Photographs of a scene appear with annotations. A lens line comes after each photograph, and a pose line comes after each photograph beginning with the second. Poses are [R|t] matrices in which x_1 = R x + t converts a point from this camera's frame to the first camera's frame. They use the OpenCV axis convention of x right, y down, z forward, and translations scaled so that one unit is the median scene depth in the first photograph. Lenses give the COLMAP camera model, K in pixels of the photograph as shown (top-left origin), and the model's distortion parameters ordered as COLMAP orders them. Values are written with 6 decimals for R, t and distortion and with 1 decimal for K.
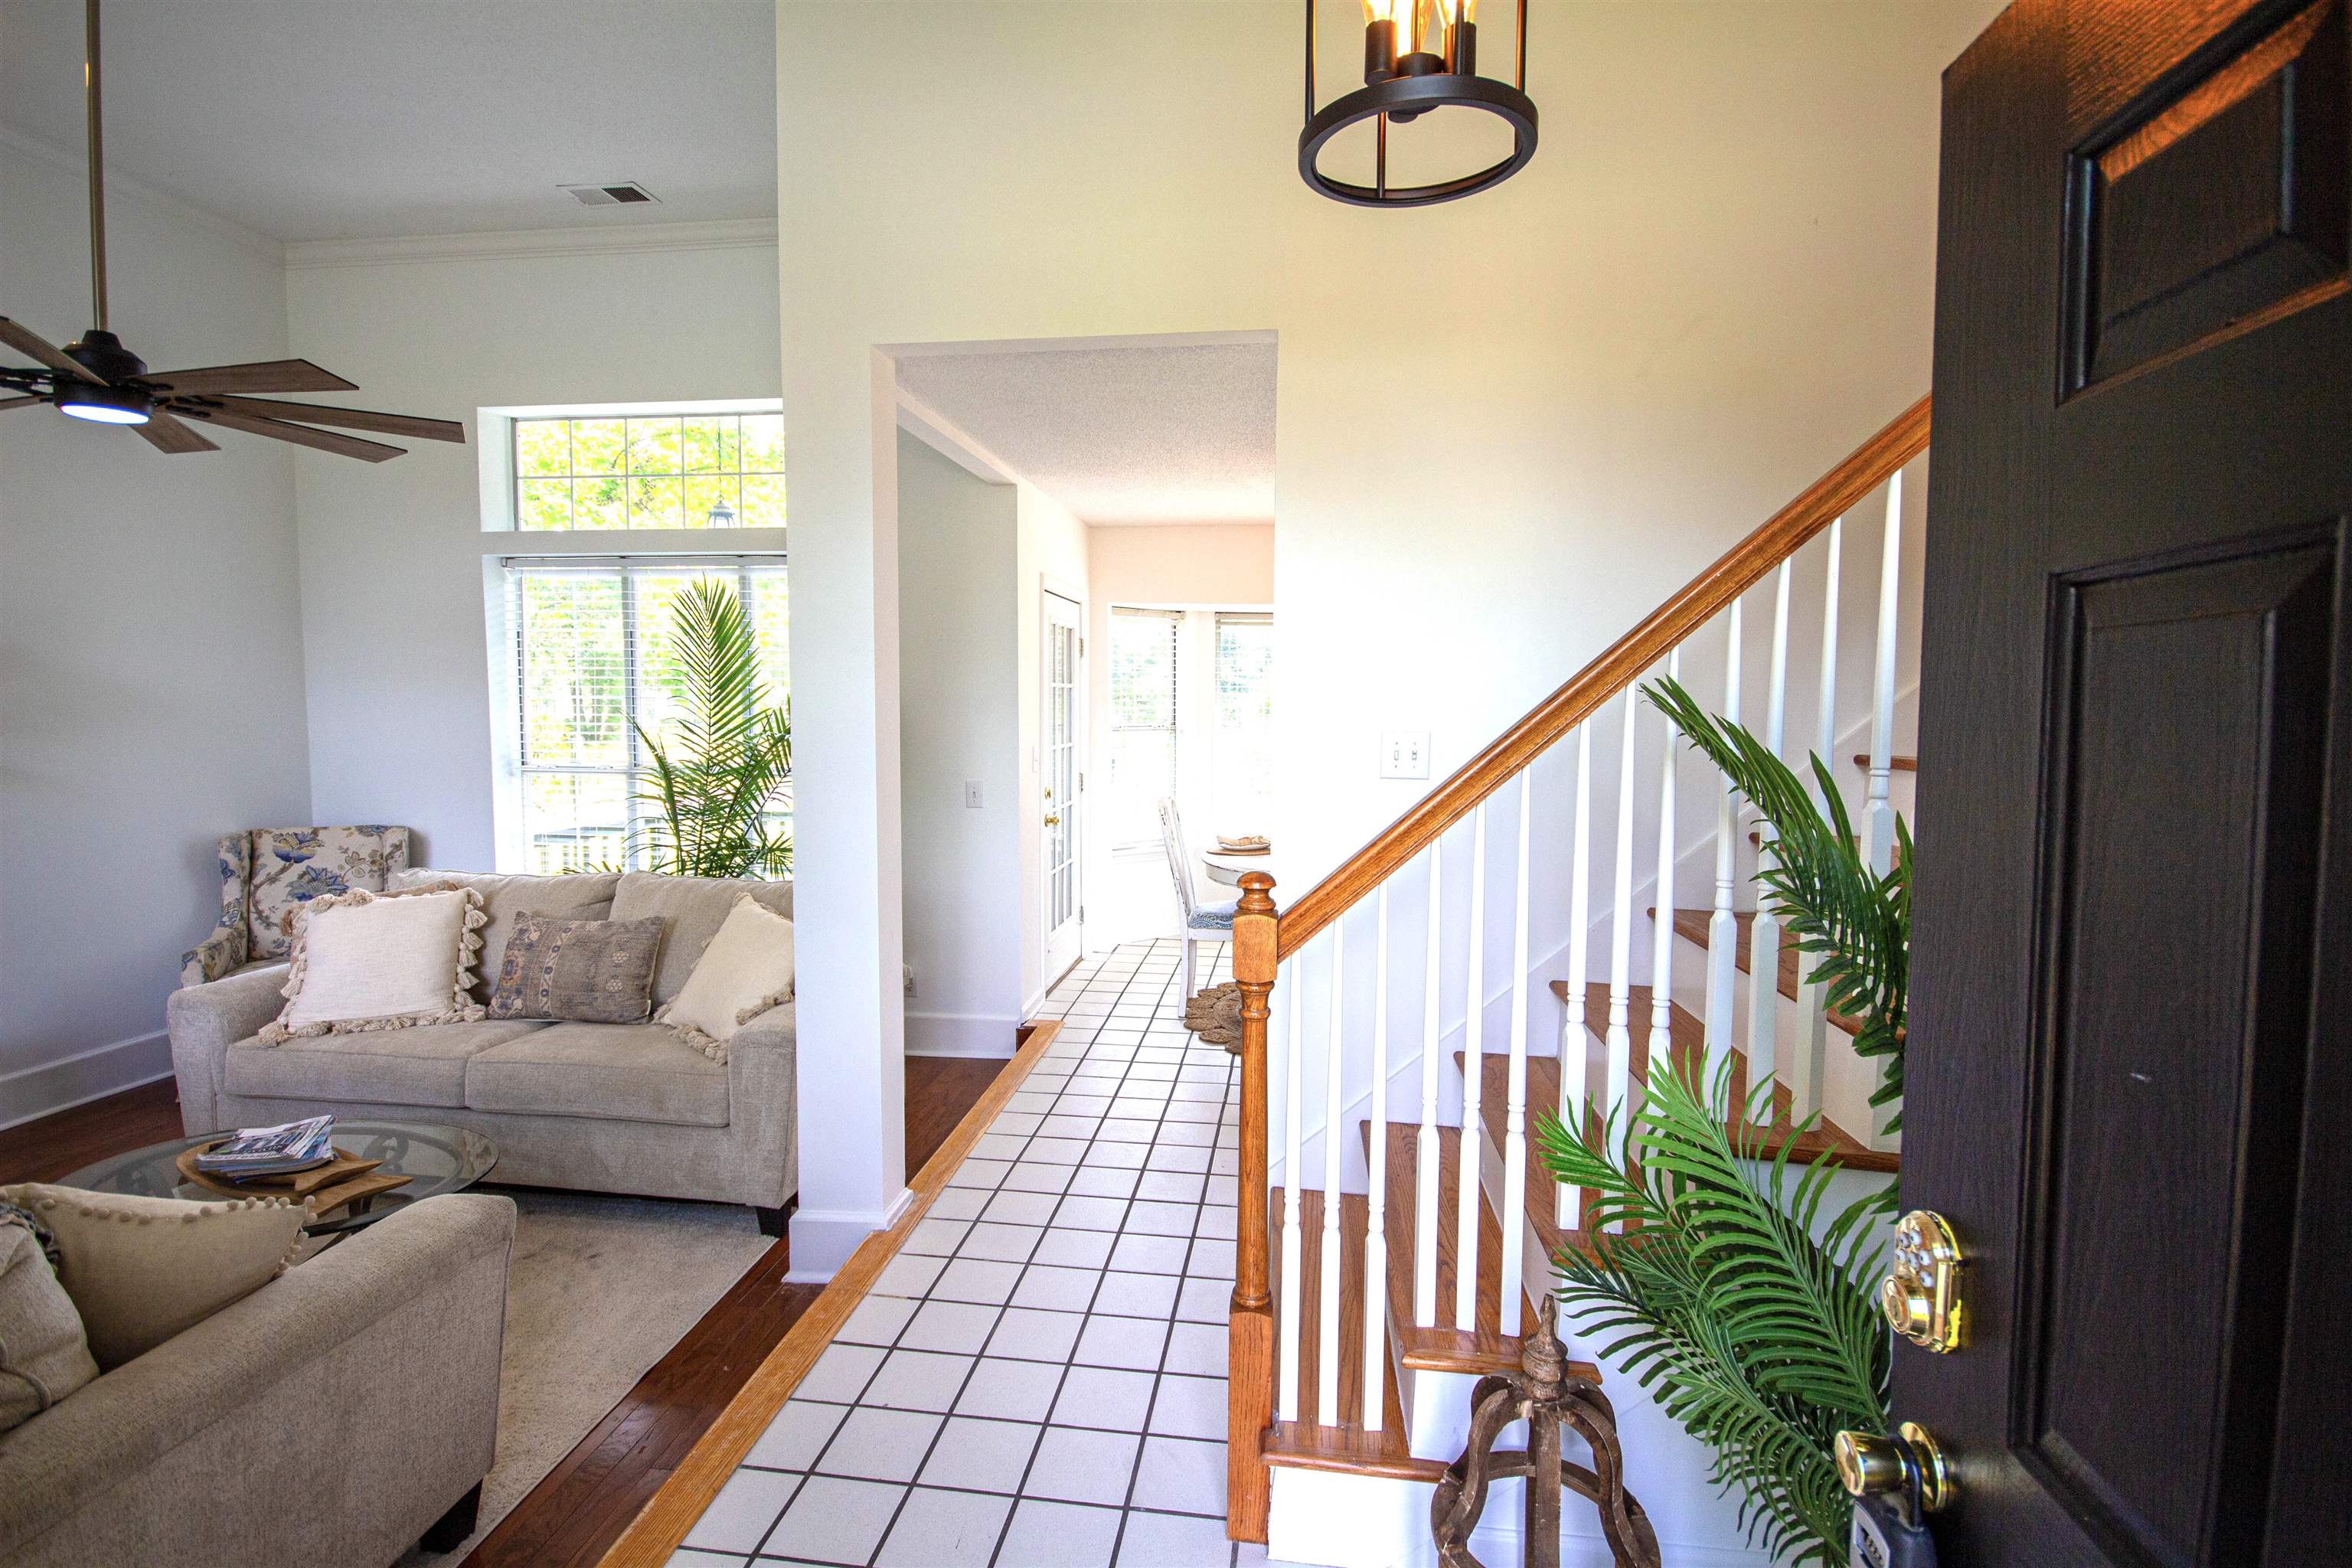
lens RADIAL K [[1094.5, 0, 1169.6], [0, 1094.5, 783.2], [0, 0, 1]] dist [0.002660, -0.004752]
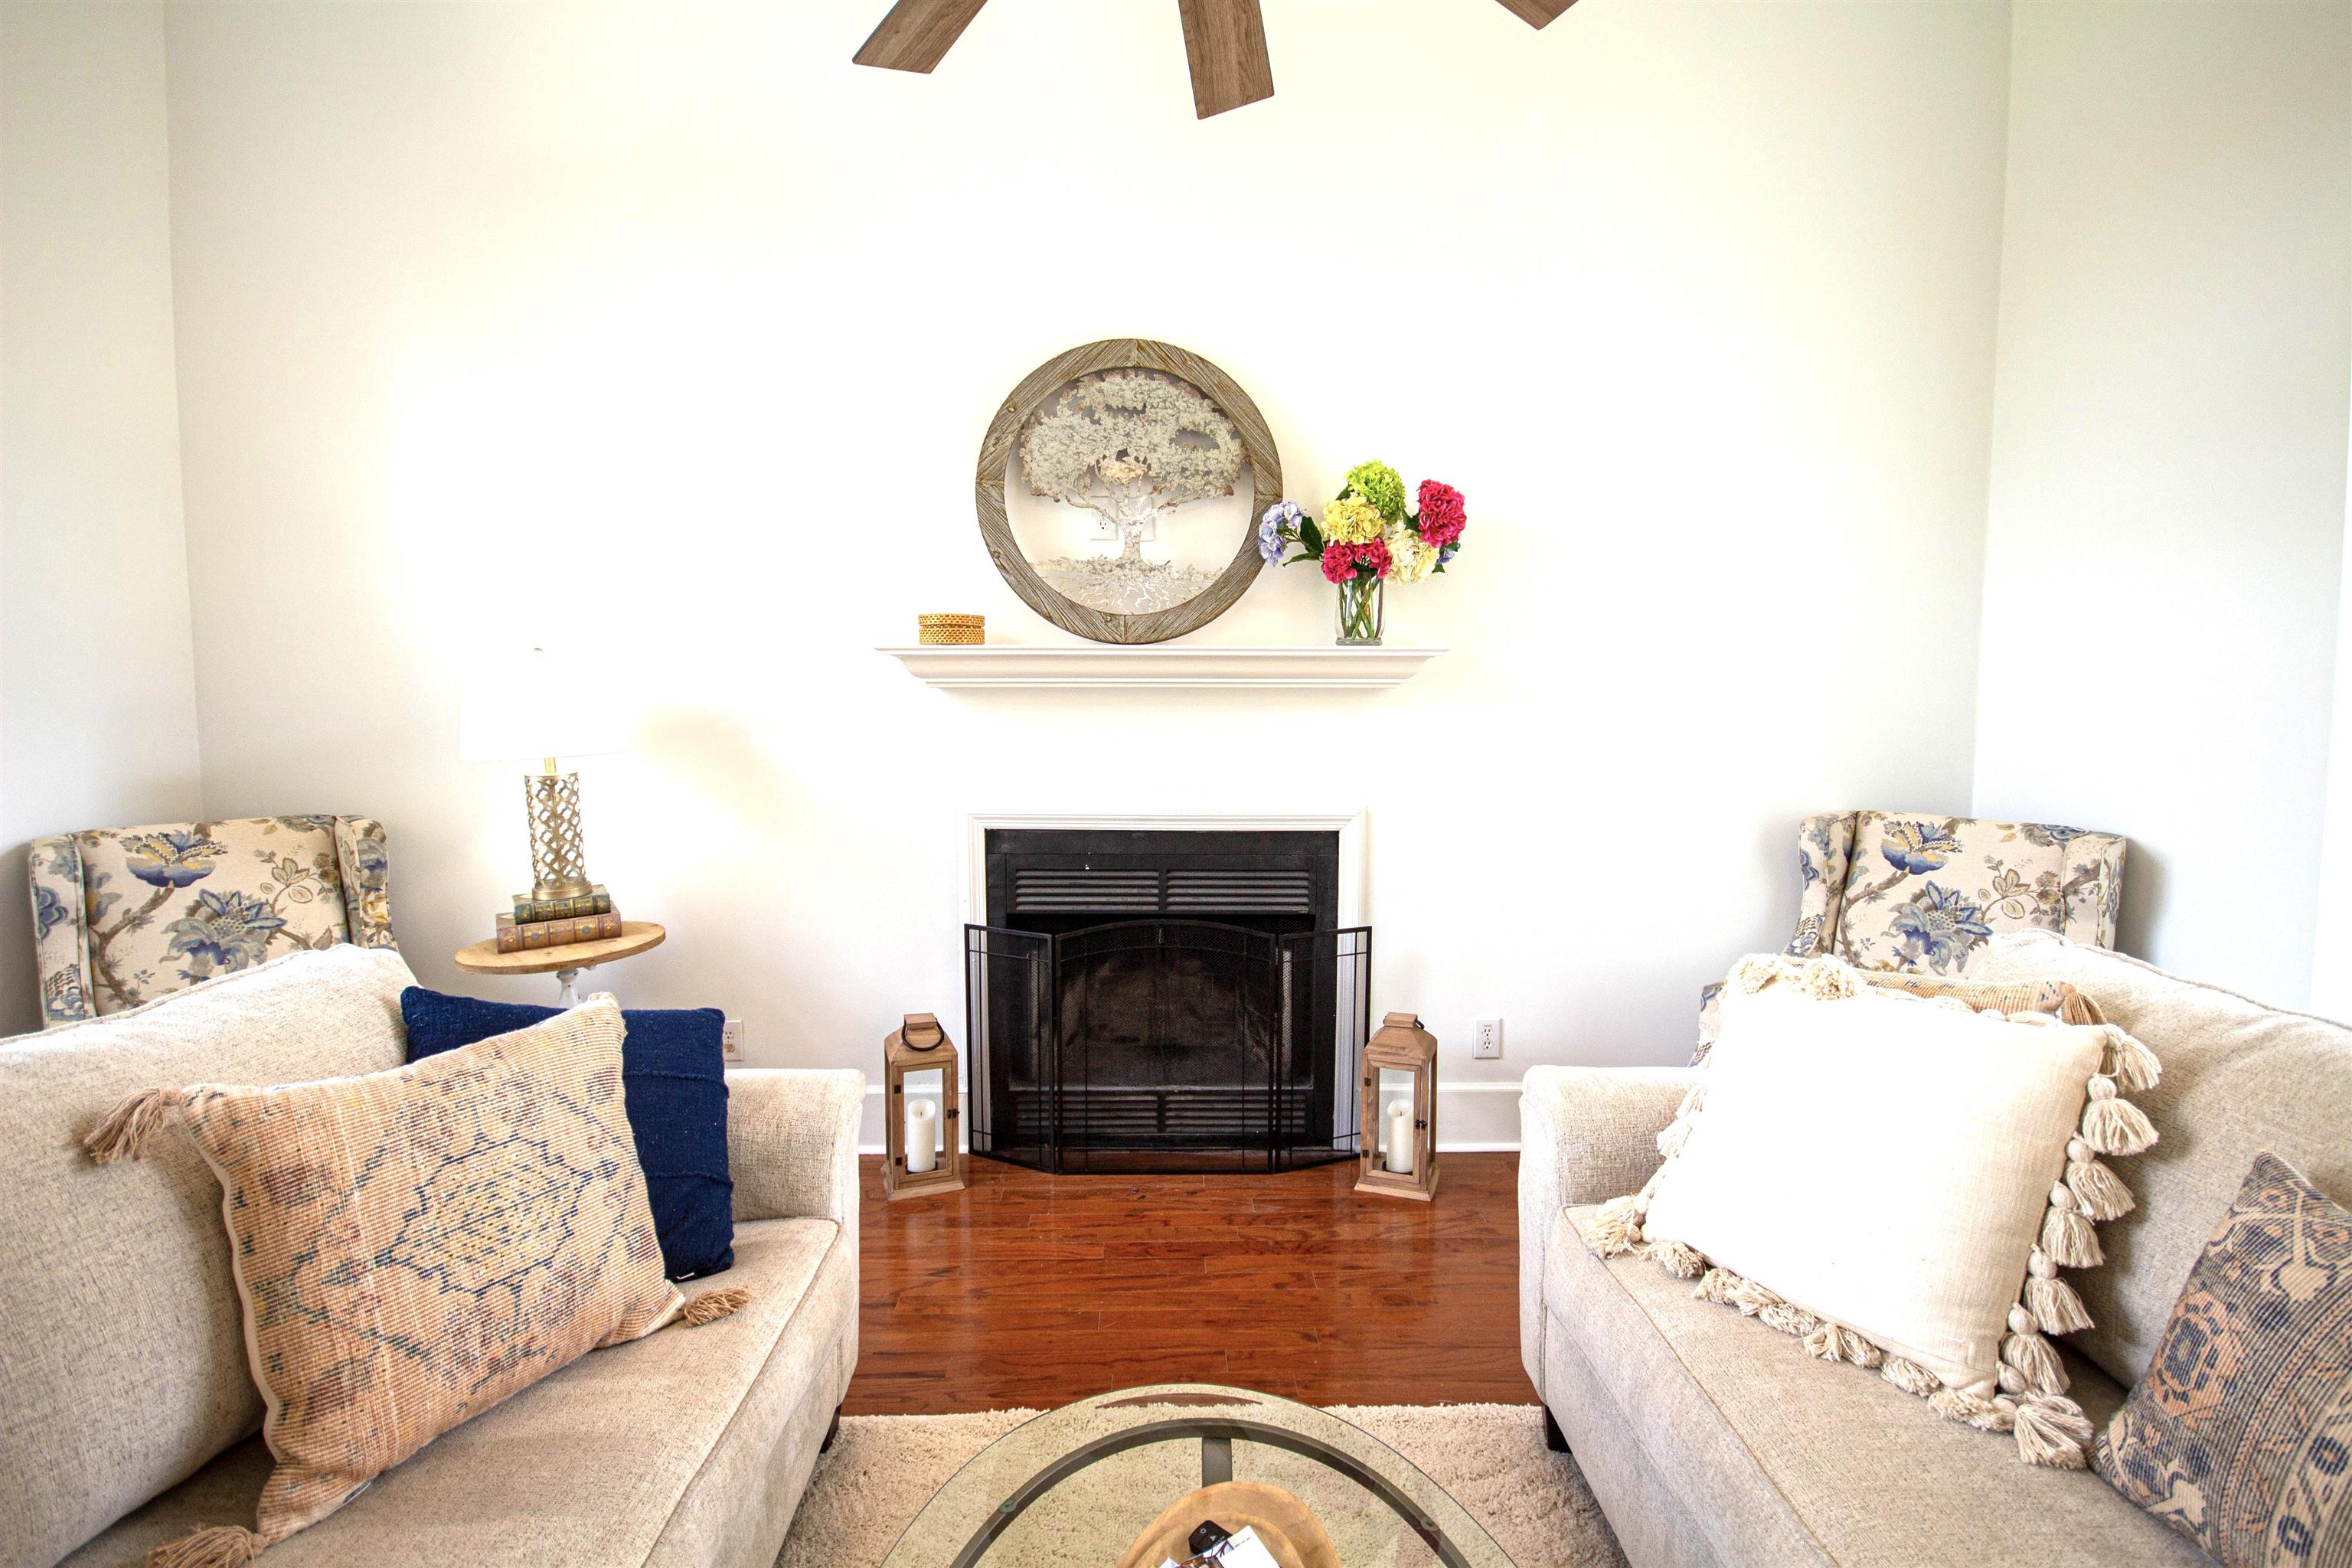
lens RADIAL K [[1094.5, 0, 1169.1], [0, 1094.5, 775.0], [0, 0, 1]] dist [0.002660, -0.004752]
pose [[0.146132, 0.066610, -0.987020, -0.358029], [-0.070729, 0.995881, 0.056736, 0.018755], [0.986733, 0.061520, 0.150241, 0.664217]]
